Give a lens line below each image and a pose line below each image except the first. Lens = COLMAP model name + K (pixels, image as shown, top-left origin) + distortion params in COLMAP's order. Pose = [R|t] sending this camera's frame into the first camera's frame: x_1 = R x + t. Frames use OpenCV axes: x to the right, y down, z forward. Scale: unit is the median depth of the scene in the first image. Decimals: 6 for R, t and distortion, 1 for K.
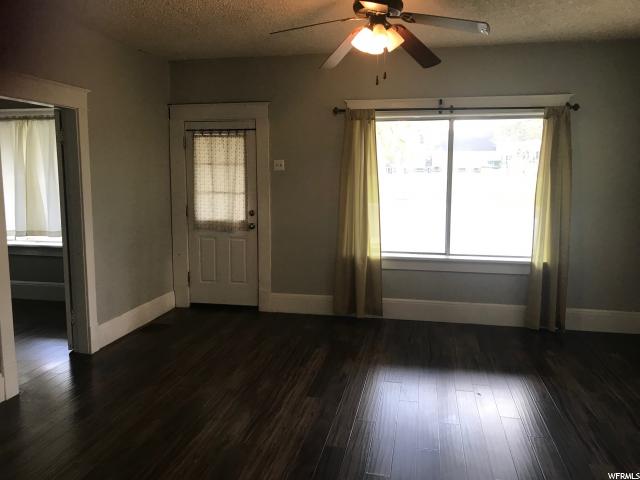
lens RADIAL K [[521.1, 0, 320.0], [0, 521.1, 240.0], [0, 0, 1]] dist [0.013546, 0.001367]
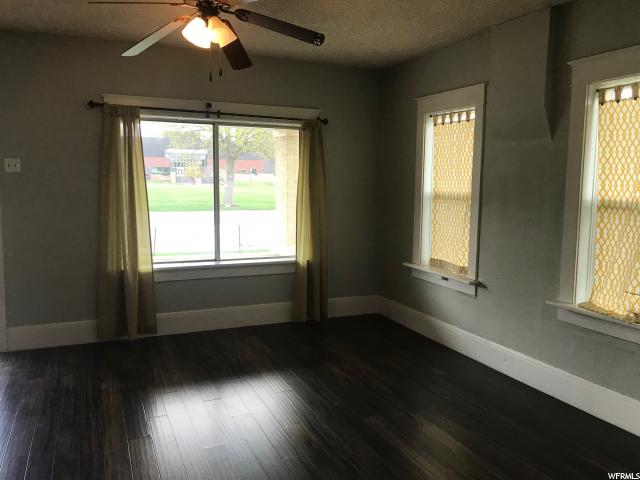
lens RADIAL K [[518.3, 0, 320.0], [0, 518.3, 240.0], [0, 0, 1]] dist [-0.000603, -0.000713]
pose [[0.806450, -0.058571, 0.588394, -0.183524], [0.065098, 0.997828, 0.010104, -0.008622], [-0.587708, 0.030155, 0.808511, 0.096256]]
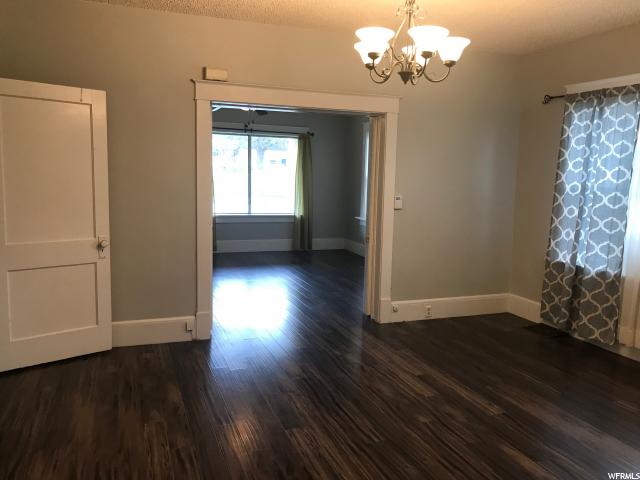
lens RADIAL K [[521.1, 0, 320.0], [0, 521.1, 240.0], [0, 0, 1]] dist [0.013546, 0.001367]
pose [[0.839196, -0.052156, 0.541323, -0.526754], [0.046789, 0.998624, 0.023682, 0.089911], [-0.541813, 0.005454, 0.840481, -0.611014]]
